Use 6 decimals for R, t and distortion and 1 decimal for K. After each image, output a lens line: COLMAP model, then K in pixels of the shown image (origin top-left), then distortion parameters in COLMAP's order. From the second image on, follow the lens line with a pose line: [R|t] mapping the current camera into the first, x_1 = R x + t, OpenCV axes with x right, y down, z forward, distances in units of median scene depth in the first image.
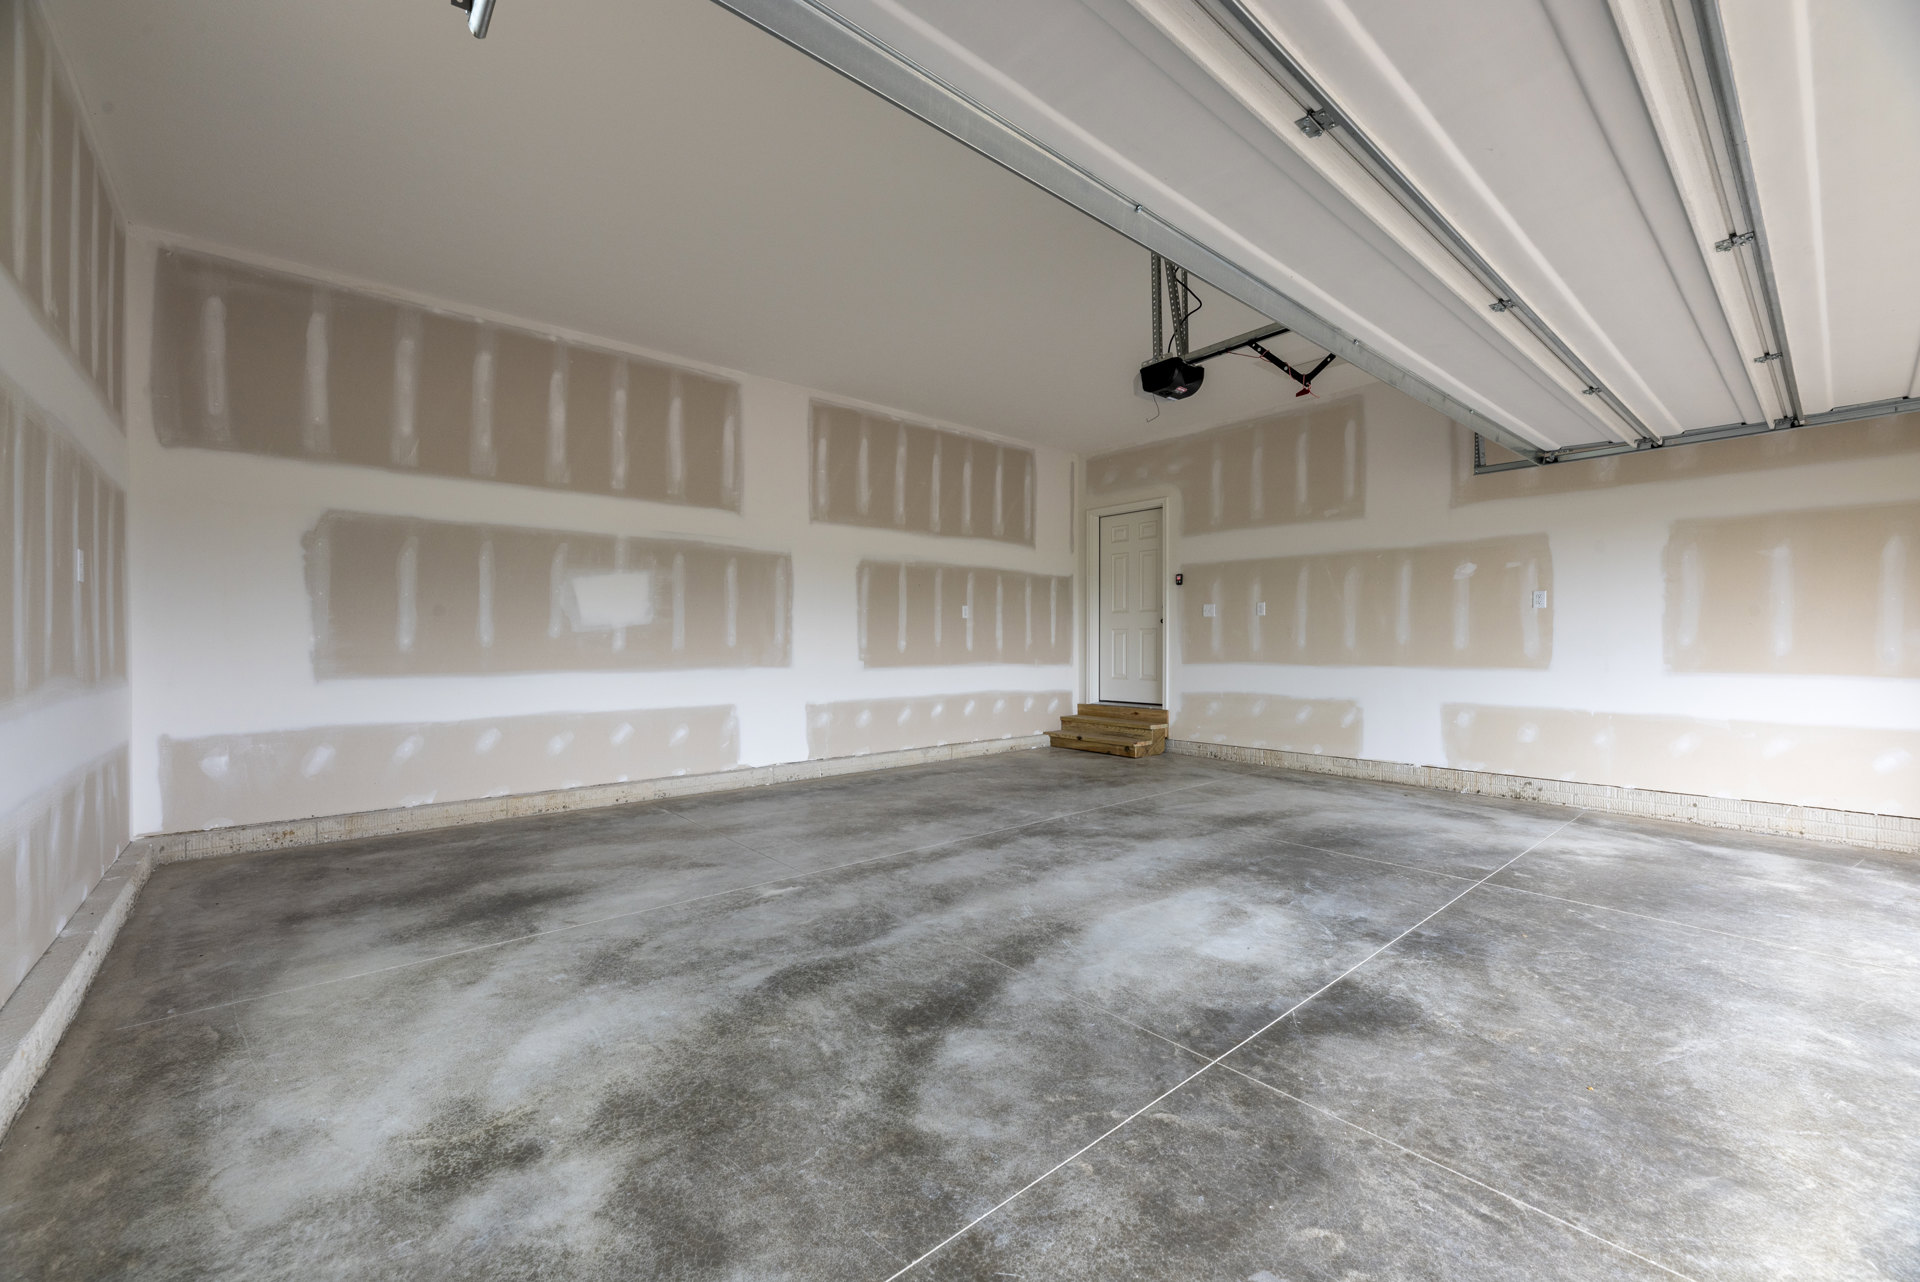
lens RADIAL K [[770.0, 0, 955.1], [0, 770.0, 643.0], [0, 0, 1]] dist [0.000240, -0.000975]
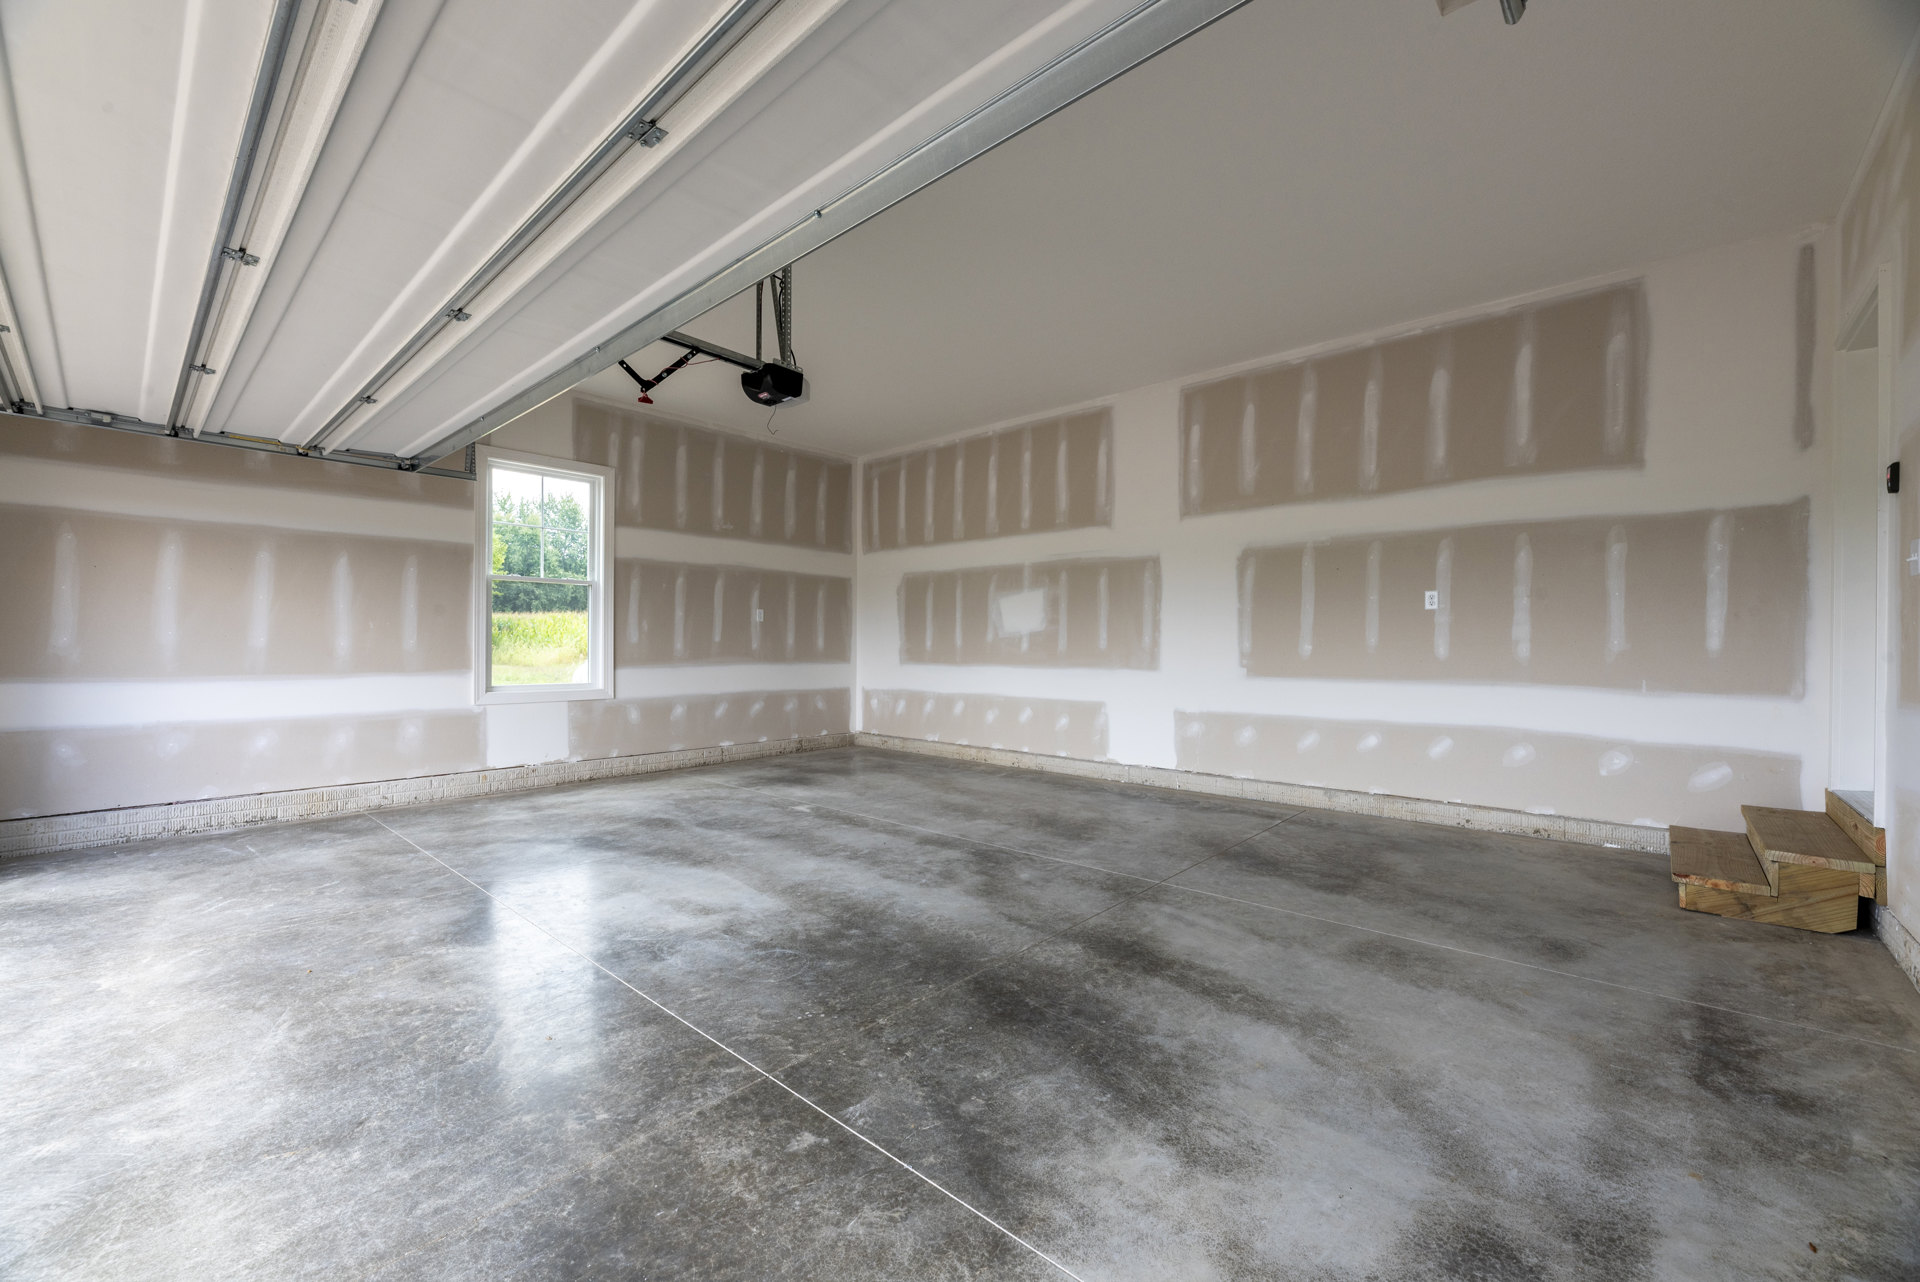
lens RADIAL K [[770.0, 0, 955.1], [0, 770.0, 643.0], [0, 0, 1]] dist [0.000240, -0.000975]
pose [[0.119090, -0.000796, -0.992883, 0.946886], [-0.003881, 0.999992, -0.001267, -0.002350], [0.992876, 0.004004, 0.119086, 0.805742]]
